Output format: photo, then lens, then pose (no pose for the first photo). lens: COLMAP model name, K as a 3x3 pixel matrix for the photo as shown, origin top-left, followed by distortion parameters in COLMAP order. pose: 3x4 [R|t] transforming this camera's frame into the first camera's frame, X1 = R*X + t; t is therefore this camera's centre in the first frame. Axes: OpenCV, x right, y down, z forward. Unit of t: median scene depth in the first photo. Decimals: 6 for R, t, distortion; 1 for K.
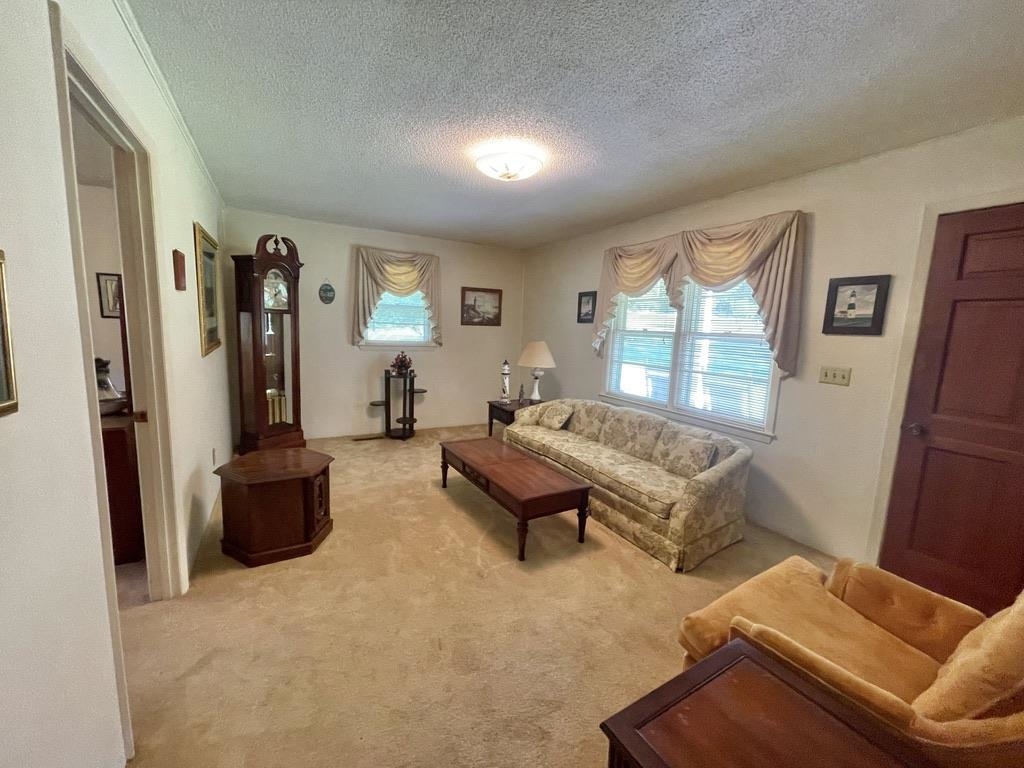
lens RADIAL K [[410.4, 0, 524.9], [0, 410.4, 367.3], [0, 0, 1]] dist [0.002221, -0.000265]
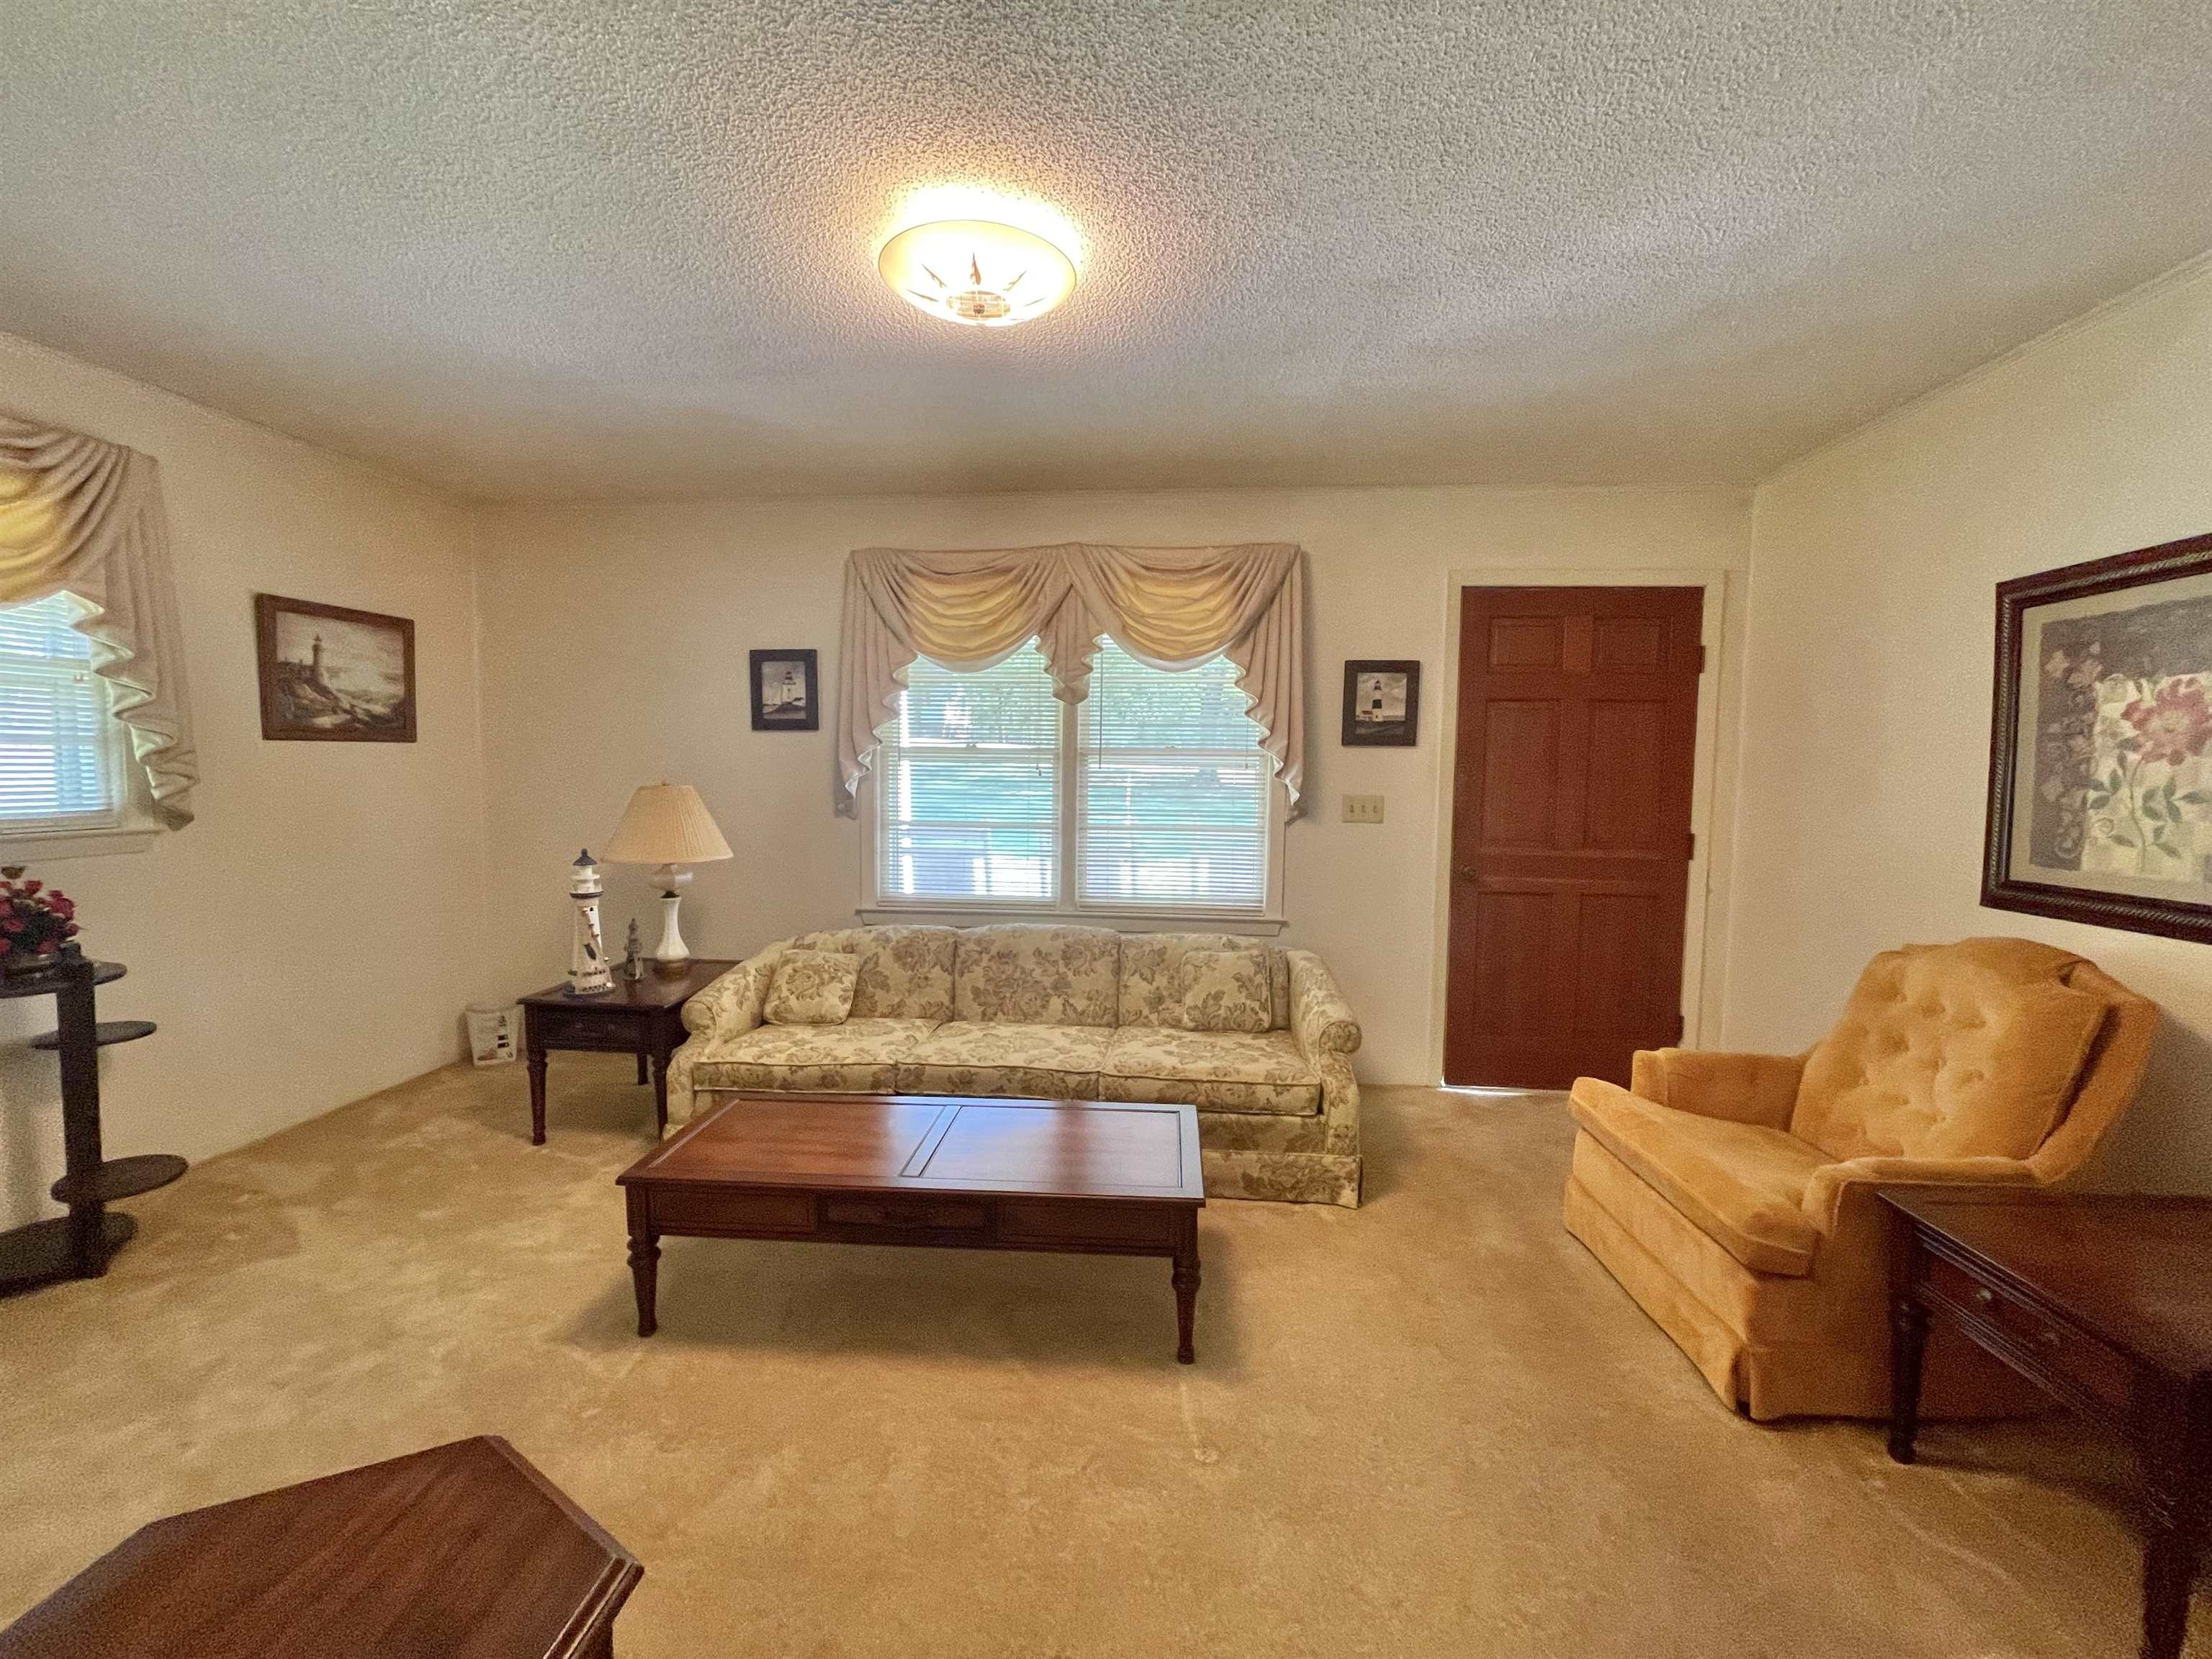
lens RADIAL K [[886.5, 0, 1075.4], [0, 886.5, 791.9], [0, 0, 1]] dist [0.002221, -0.000265]
pose [[0.586610, -0.059719, 0.807665, -0.465482], [0.090564, 0.995860, 0.007857, -0.042296], [-0.804790, 0.068536, 0.589590, 0.383953]]
